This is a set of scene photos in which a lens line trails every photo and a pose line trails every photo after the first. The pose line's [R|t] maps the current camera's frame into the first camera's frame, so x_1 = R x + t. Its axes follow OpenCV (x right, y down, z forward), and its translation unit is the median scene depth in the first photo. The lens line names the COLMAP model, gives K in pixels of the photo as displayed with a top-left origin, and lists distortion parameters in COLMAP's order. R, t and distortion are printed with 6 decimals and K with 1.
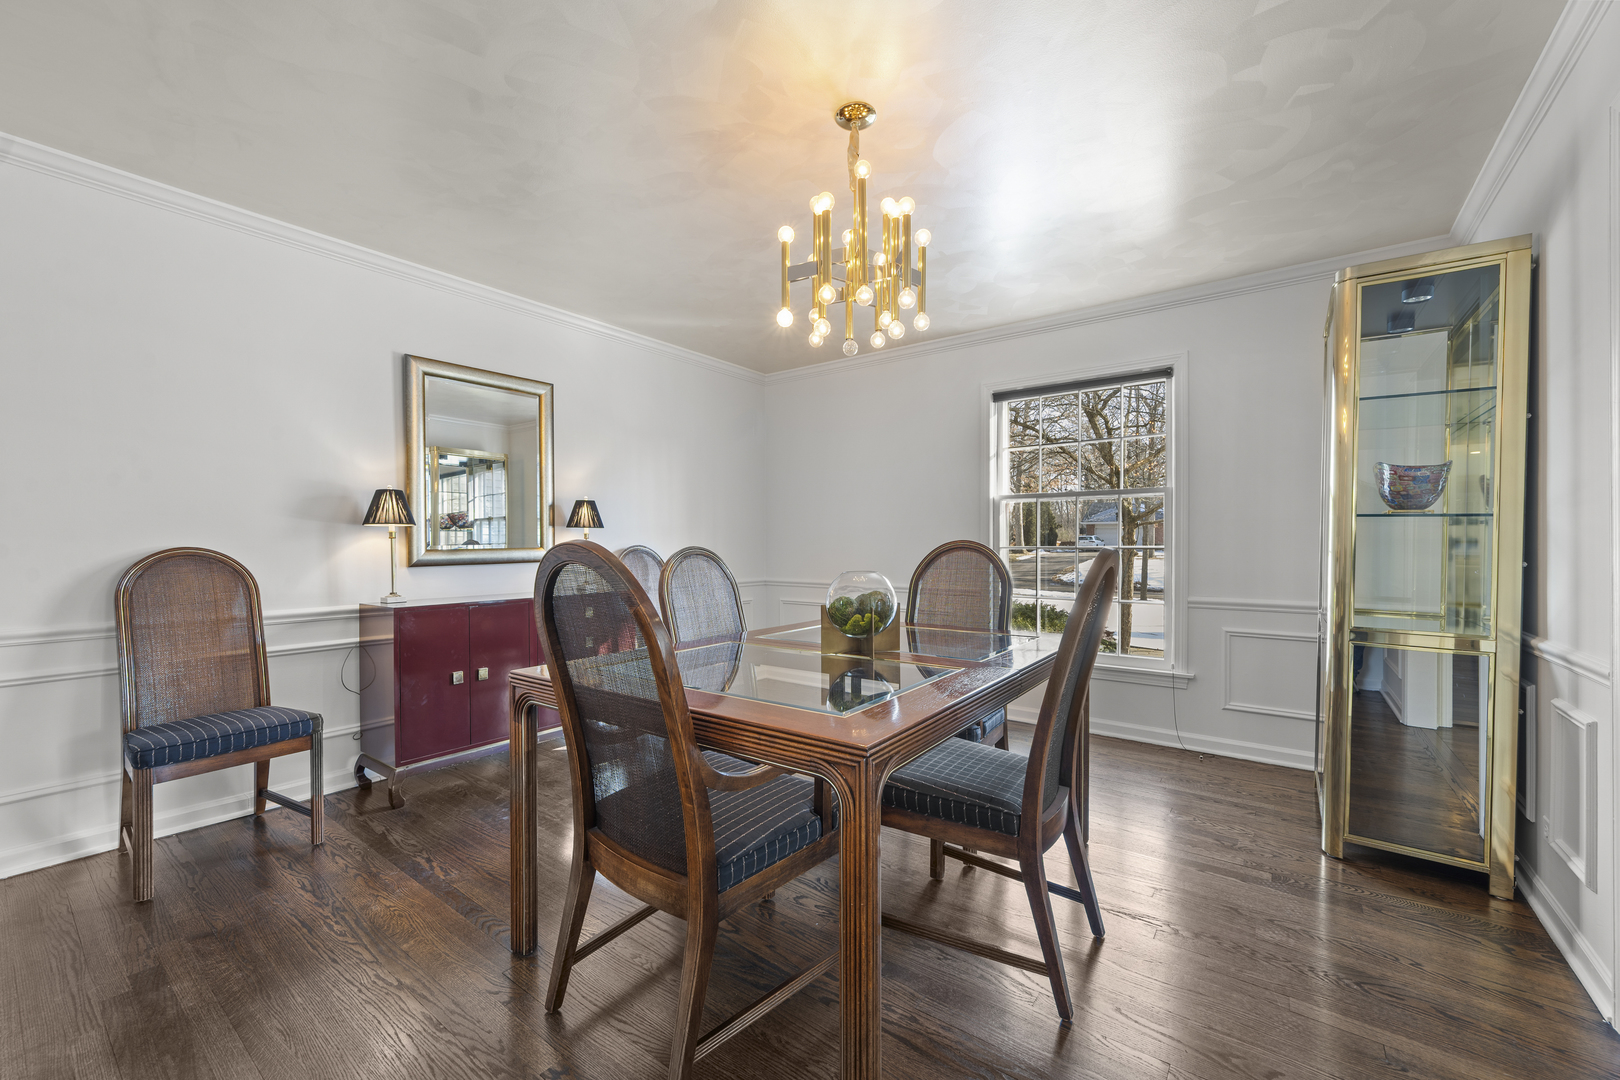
lens RADIAL K [[643.2, 0, 812.5], [0, 643.2, 540.2], [0, 0, 1]] dist [0.001292, 0.000098]
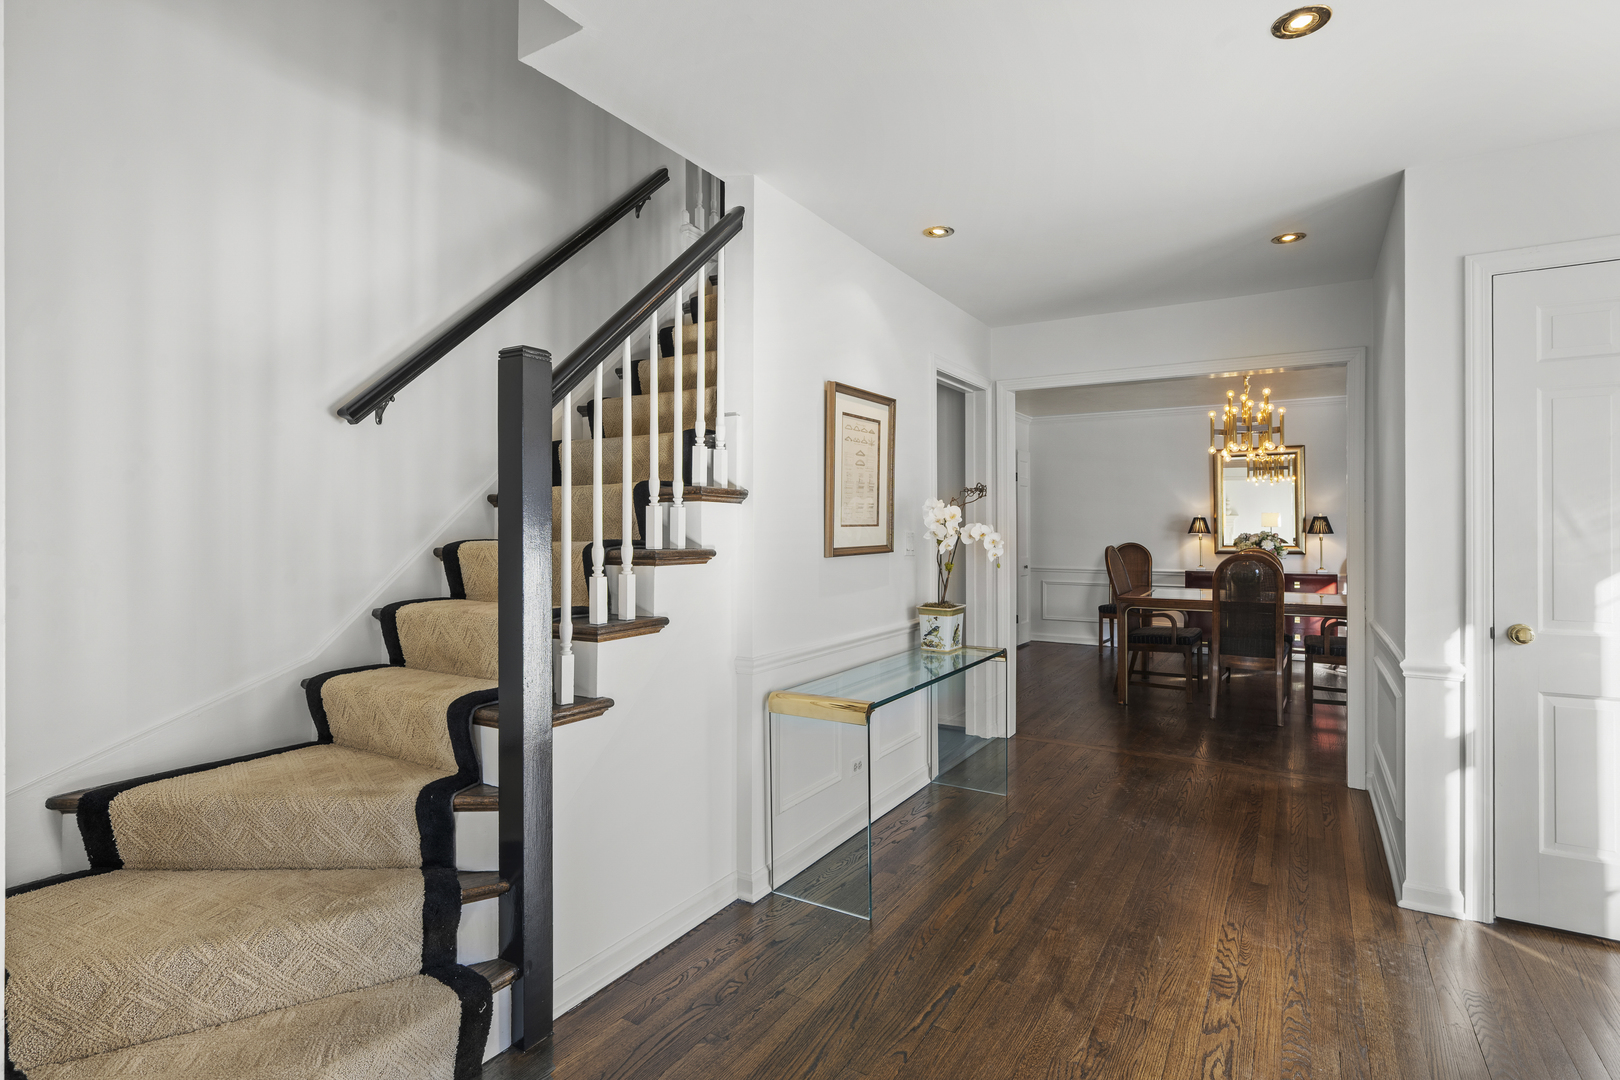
lens RADIAL K [[795.9, 0, 811.7], [0, 795.9, 535.6], [0, 0, 1]] dist [0.000004, 0.000003]
pose [[0.075749, -0.000685, -0.997127, 1.807678], [-0.012404, 0.999922, -0.001629, 0.003670], [0.997050, 0.012492, 0.075735, -0.458092]]
